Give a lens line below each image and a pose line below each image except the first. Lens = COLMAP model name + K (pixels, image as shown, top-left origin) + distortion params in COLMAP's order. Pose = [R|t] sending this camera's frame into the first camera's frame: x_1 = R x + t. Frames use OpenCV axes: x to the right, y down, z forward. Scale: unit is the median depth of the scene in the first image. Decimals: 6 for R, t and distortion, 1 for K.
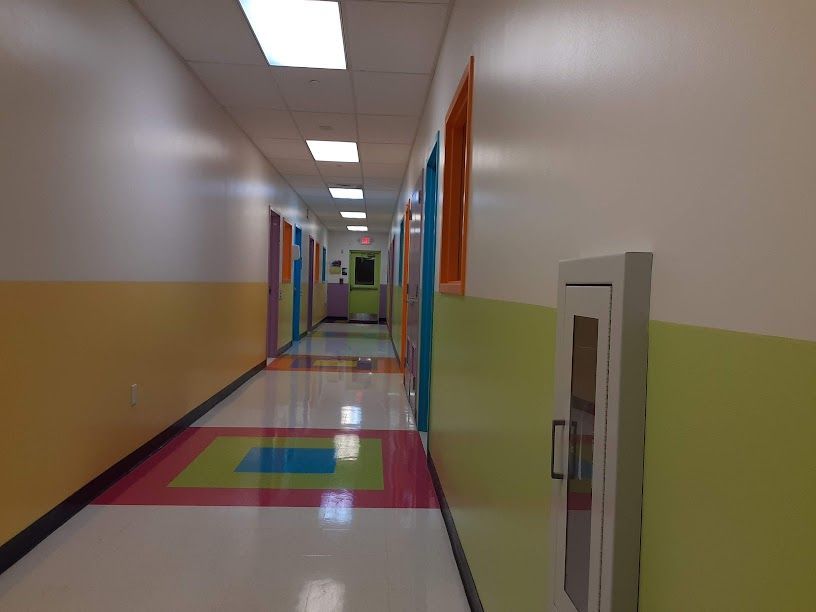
lens RADIAL K [[646.0, 0, 404.3], [0, 646.0, 308.4], [0, 0, 1]] dist [0.050439, -0.002904]
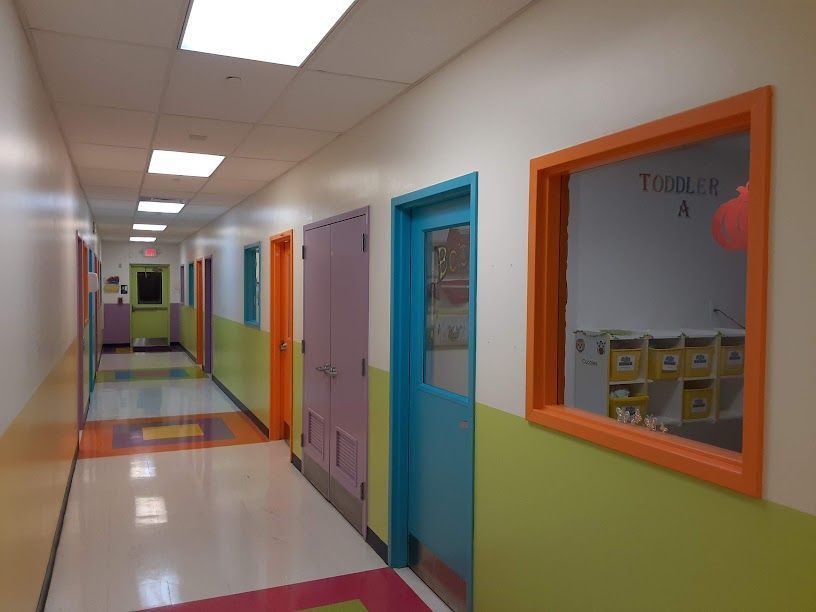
lens RADIAL K [[646.0, 0, 404.3], [0, 646.0, 308.4], [0, 0, 1]] dist [0.050439, -0.002904]
pose [[0.931744, -0.032564, 0.361653, -0.077800], [0.030787, 0.999469, 0.010677, -0.038910], [-0.361809, 0.001185, 0.932252, 0.105693]]
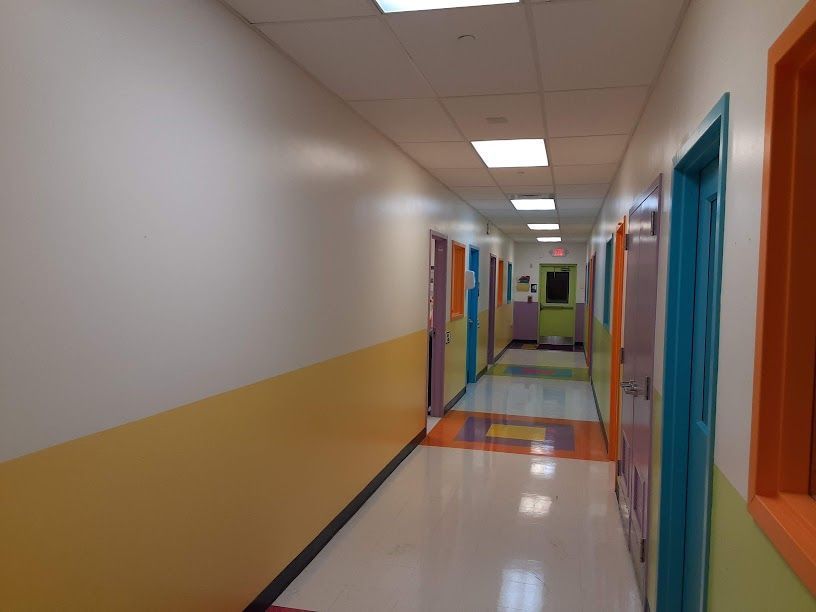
lens RADIAL K [[646.0, 0, 404.3], [0, 646.0, 308.4], [0, 0, 1]] dist [0.050439, -0.002904]
pose [[0.956890, 0.002347, -0.290443, -0.007364], [-0.002845, 0.999995, -0.001295, -0.036414], [0.290438, 0.002066, 0.956892, 0.145458]]
